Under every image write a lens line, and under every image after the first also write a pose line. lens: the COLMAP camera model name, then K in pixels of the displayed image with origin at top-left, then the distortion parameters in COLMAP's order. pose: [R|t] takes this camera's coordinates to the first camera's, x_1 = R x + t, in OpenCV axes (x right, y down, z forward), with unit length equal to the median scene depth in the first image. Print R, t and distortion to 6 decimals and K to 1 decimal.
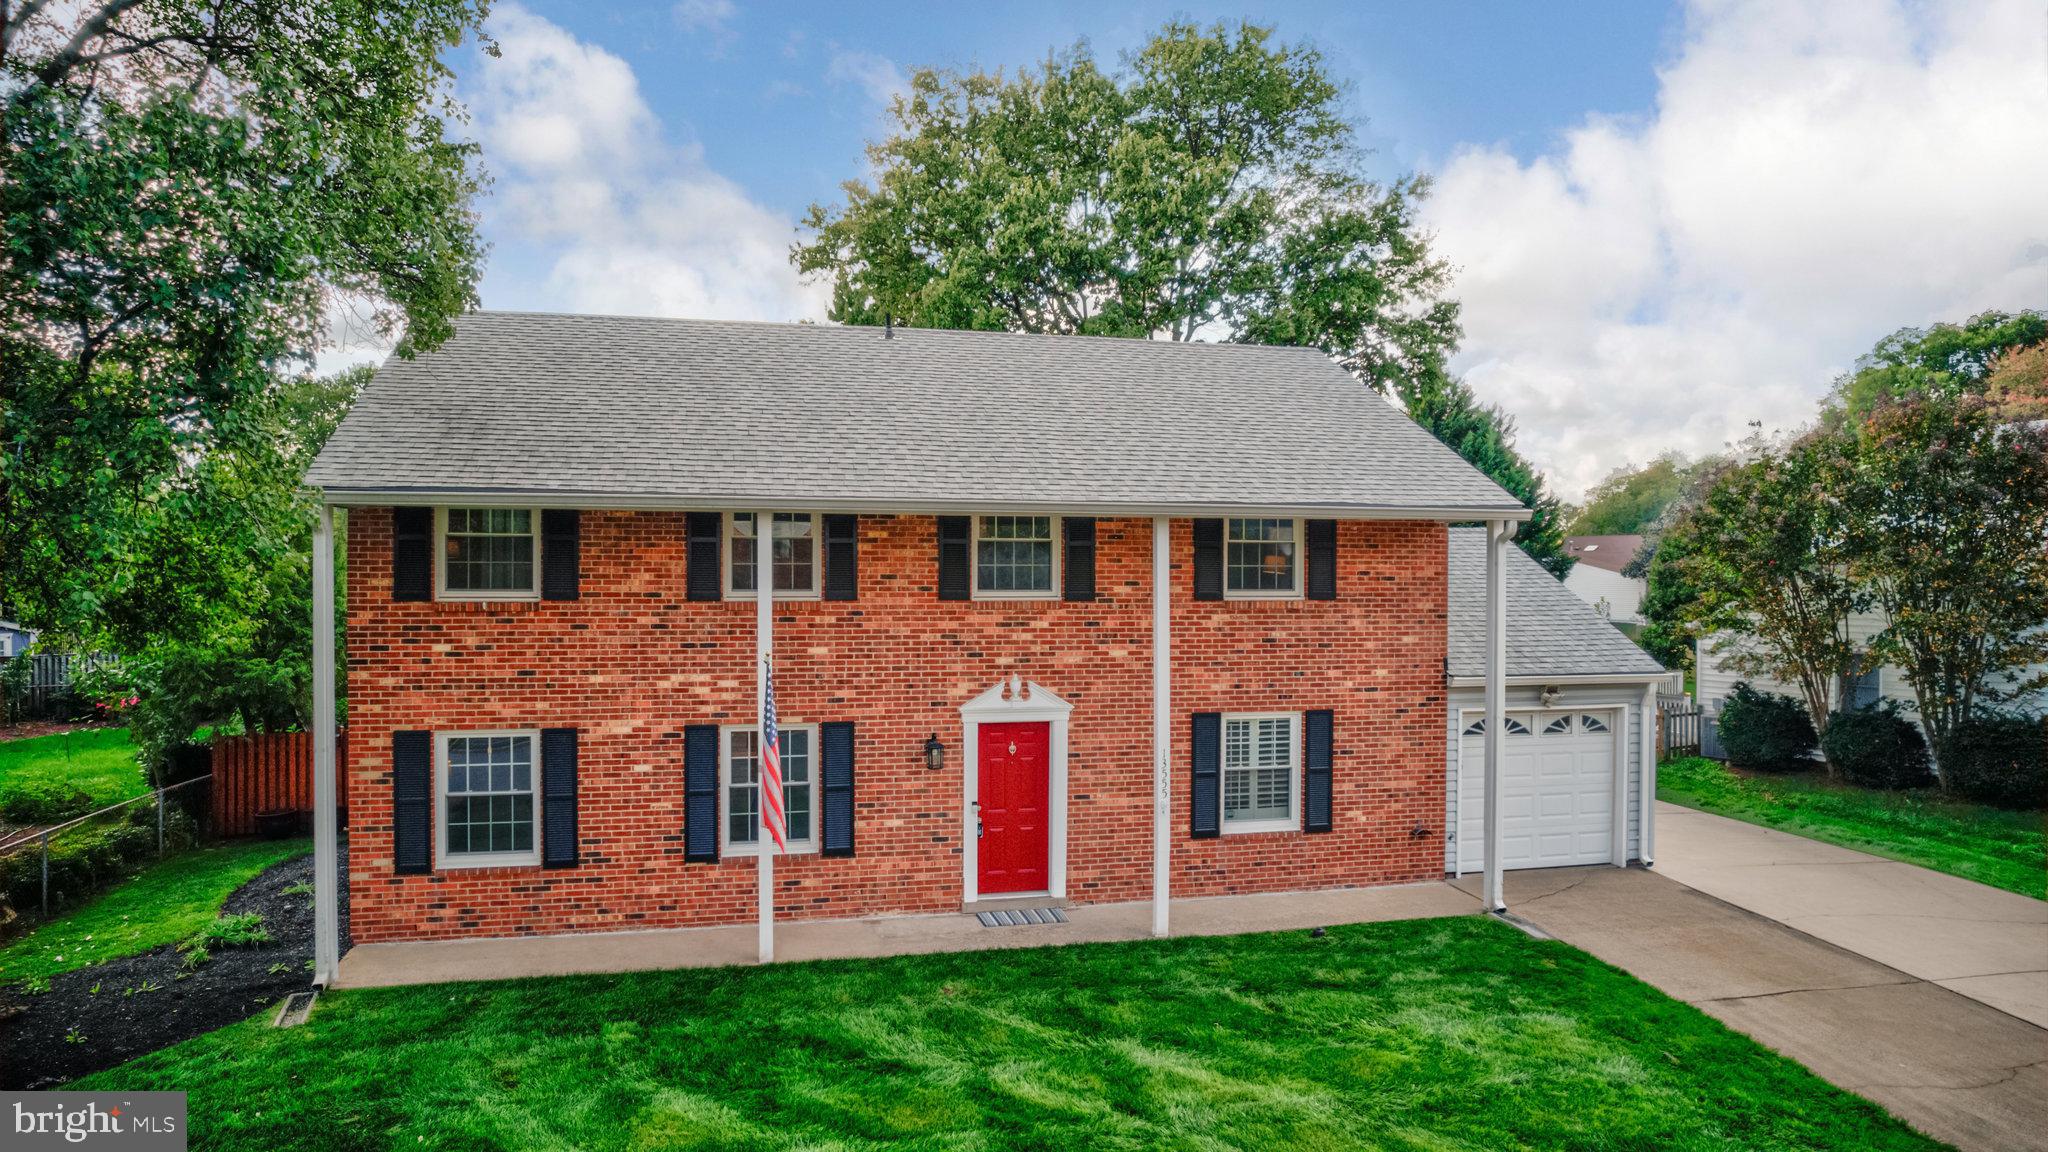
lens RADIAL K [[1308.4, 0, 1035.6], [0, 1308.4, 577.9], [0, 0, 1]] dist [-0.082950, 0.073560]
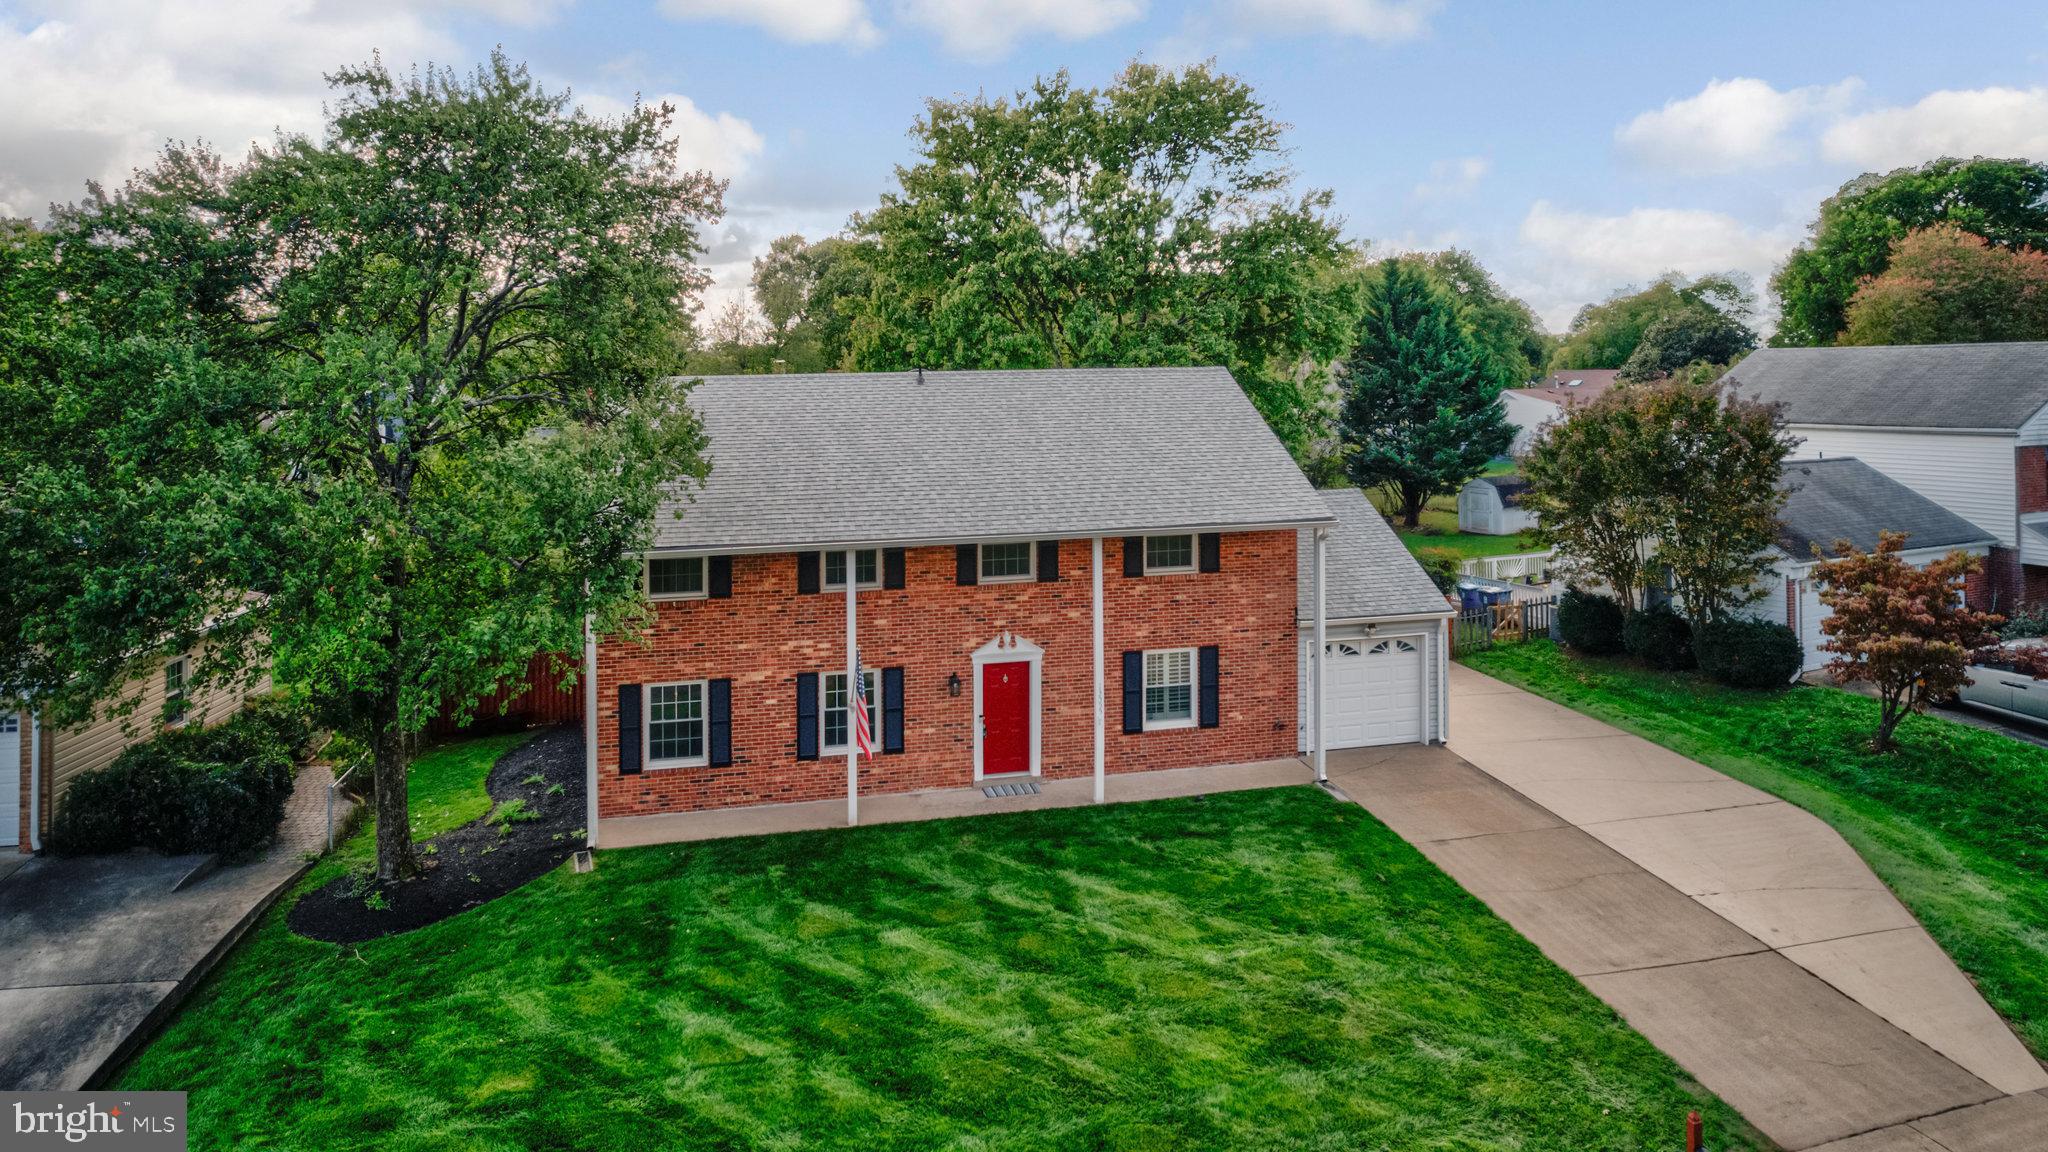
lens RADIAL K [[1359.8, 0, 1051.6], [0, 1359.8, 329.0], [0, 0, 1]] dist [-0.030203, 0.003417]
pose [[0.999846, -0.017507, -0.001542, 0.048633], [0.017442, 0.999223, -0.035338, -0.234338], [0.002160, 0.035306, 0.999374, -0.645623]]
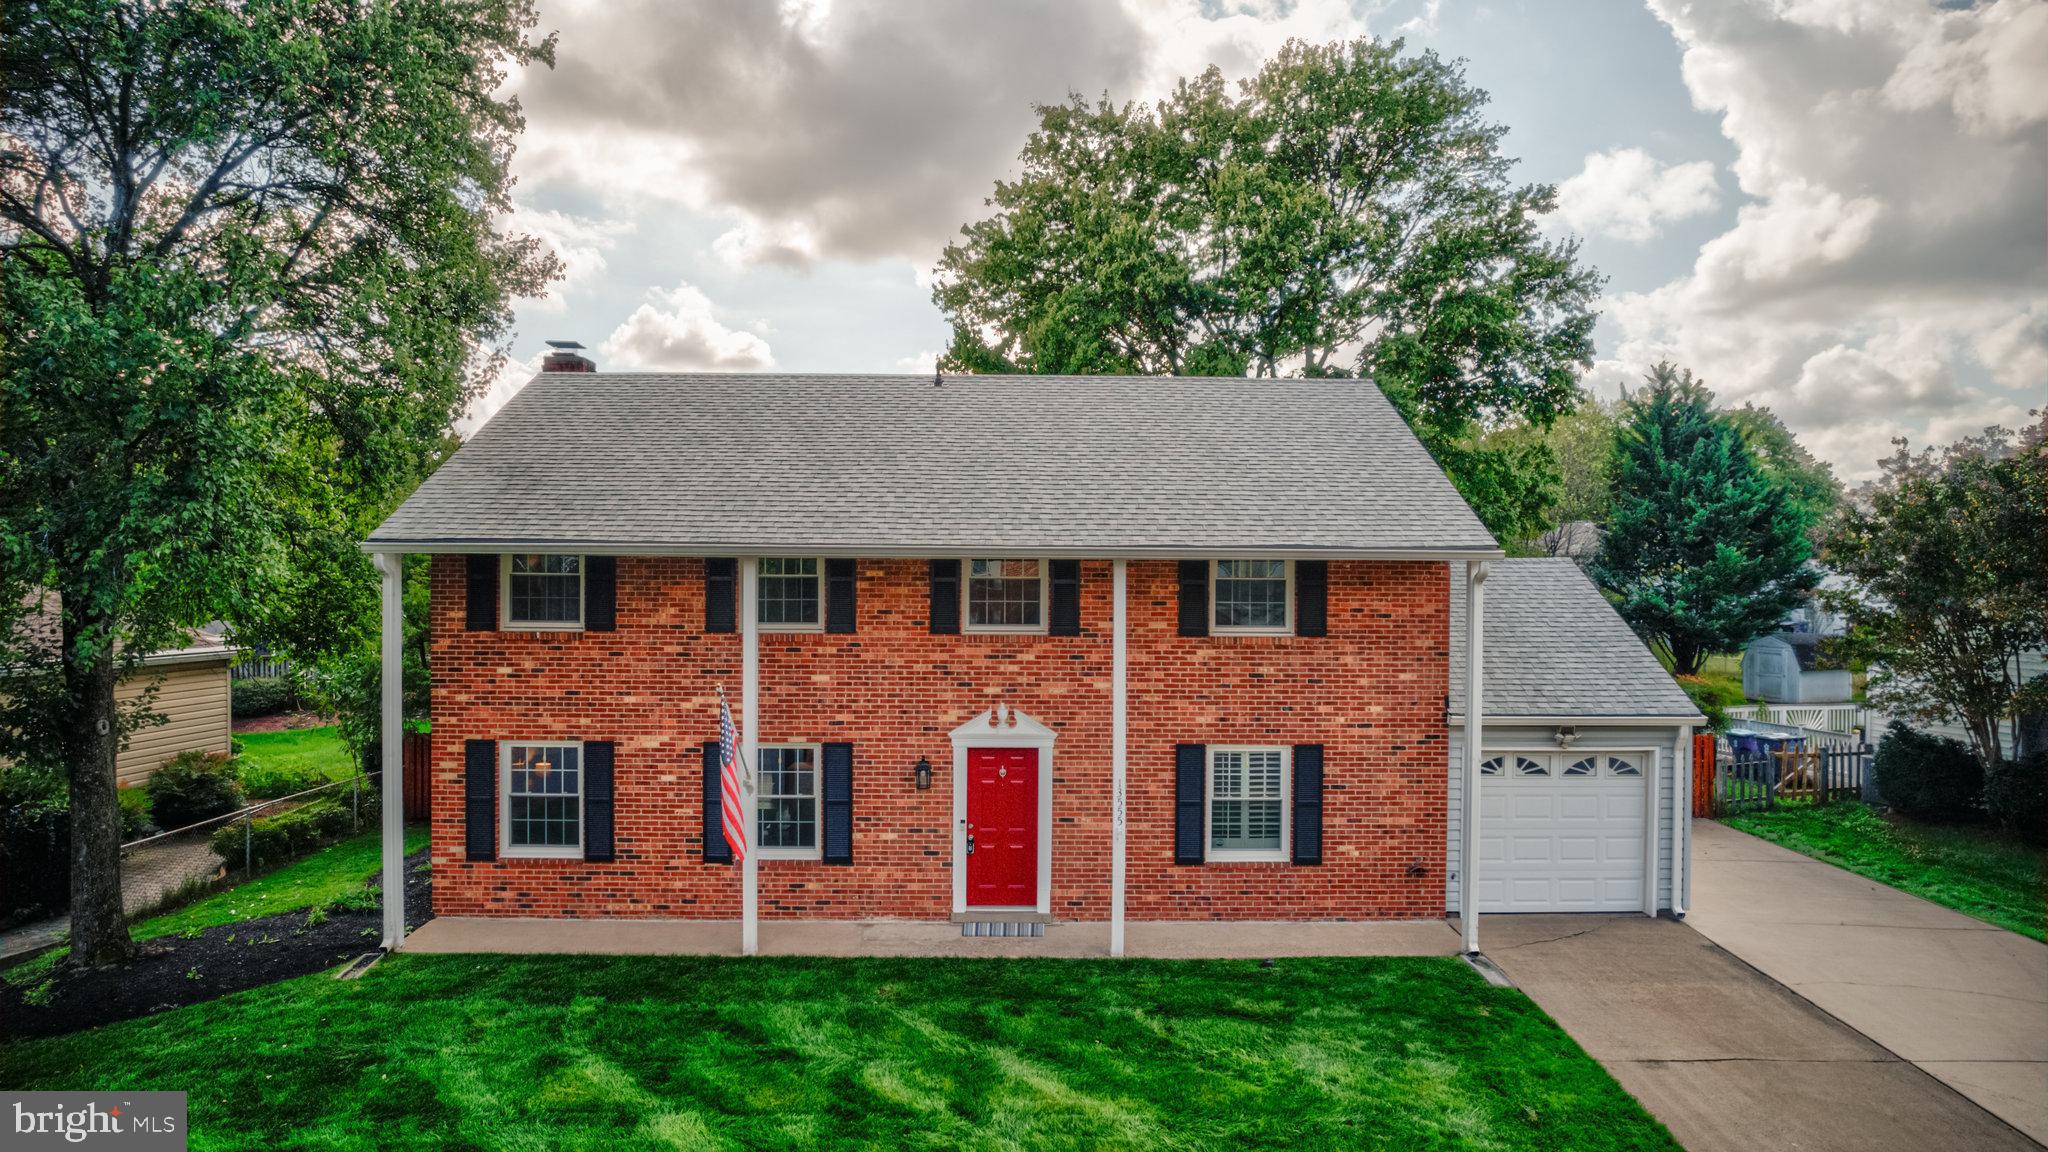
lens RADIAL K [[1305.6, 0, 1032.6], [0, 1305.6, 577.1], [0, 0, 1]] dist [-0.080438, 0.070950]
pose [[0.974864, 0.004031, -0.222765, 0.253612], [-0.004730, 0.999985, -0.002607, -0.028075], [0.222751, 0.003595, 0.974869, -0.042057]]
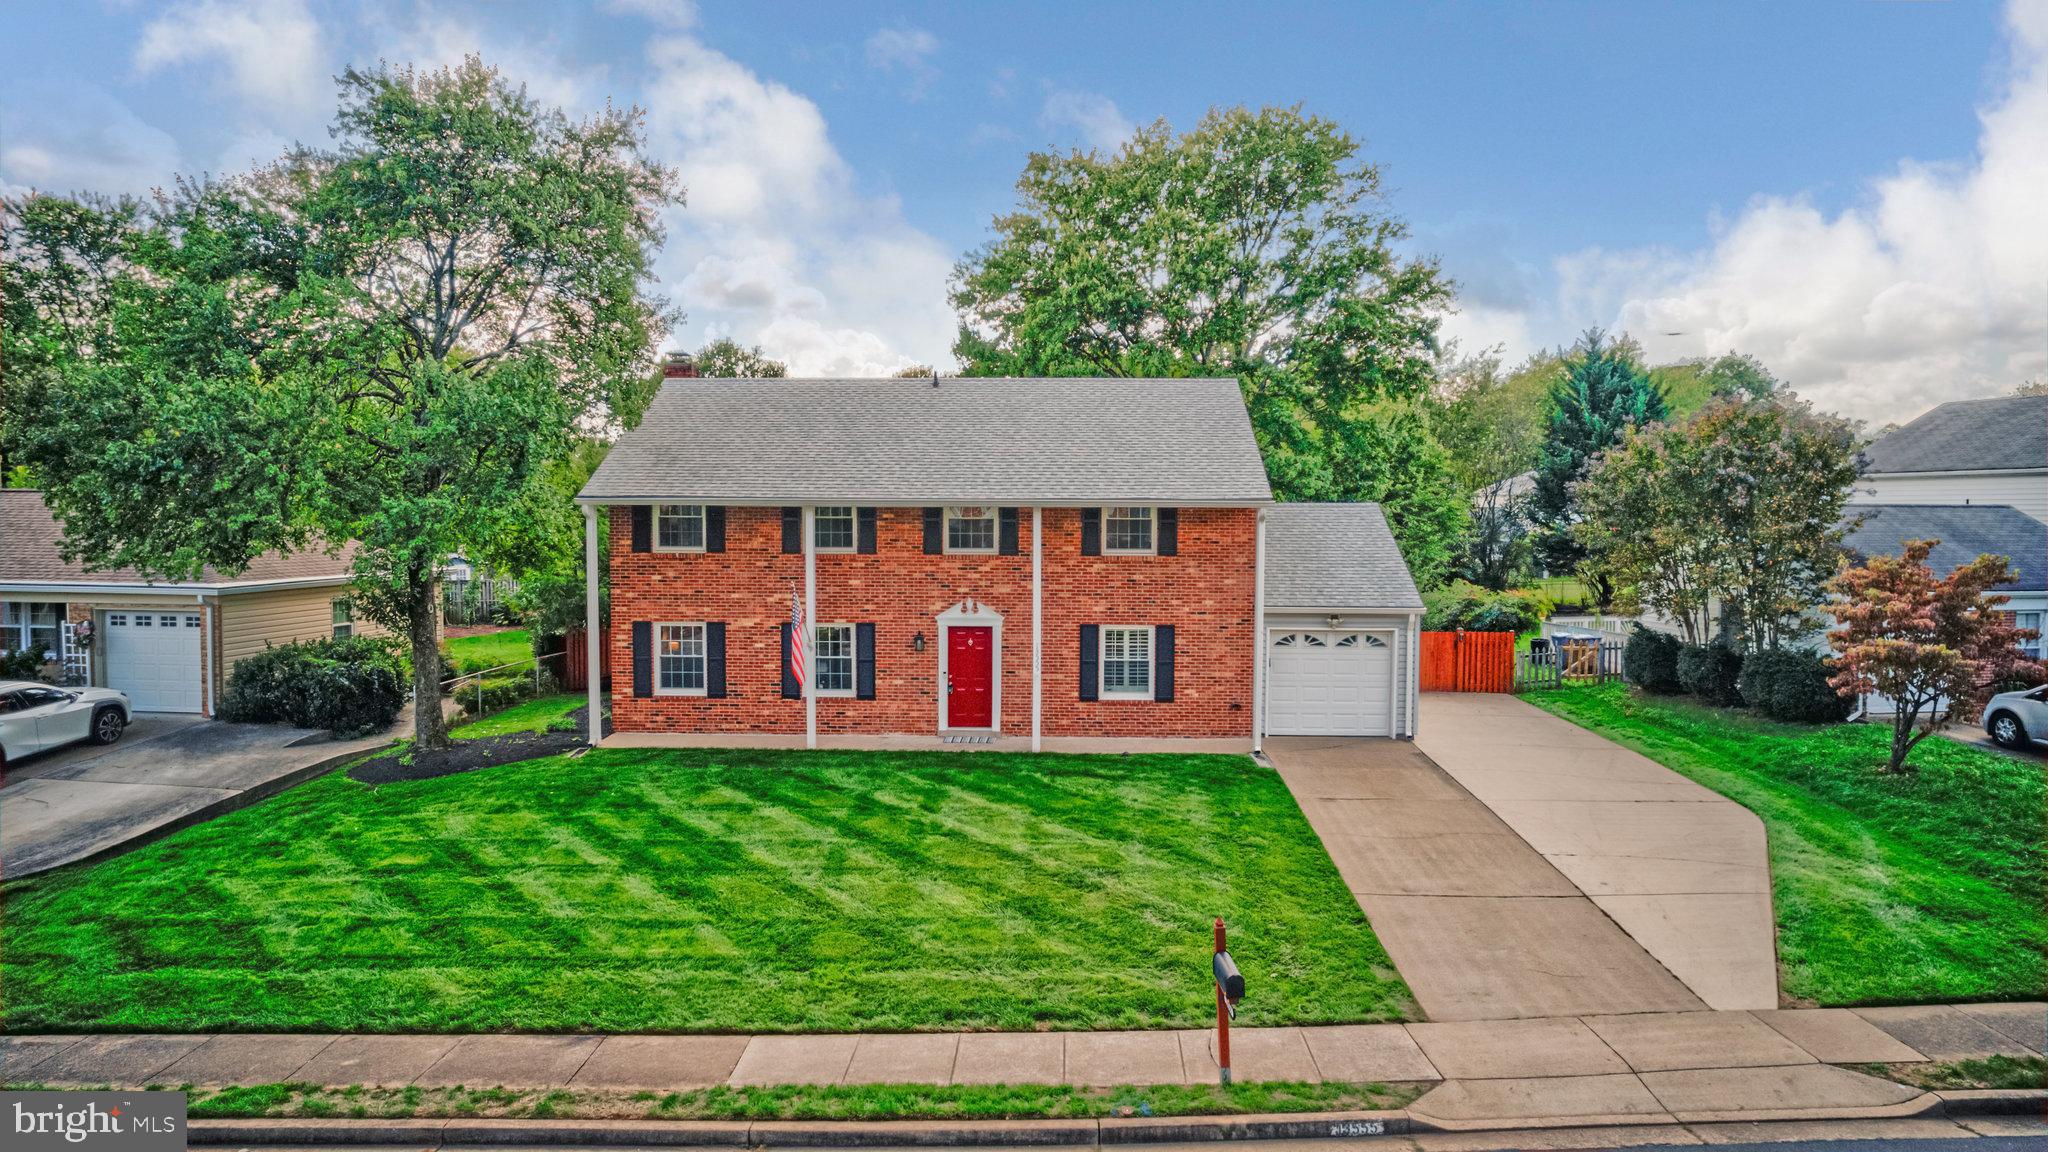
lens RADIAL K [[1300.0, 0, 1035.4], [0, 1300.0, 577.0], [0, 0, 1]] dist [-0.082019, 0.071378]
pose [[0.964937, 0.015103, -0.262045, 0.520922], [-0.002869, 0.998891, 0.047003, -0.033736], [0.262465, -0.044603, 0.963910, -0.615166]]
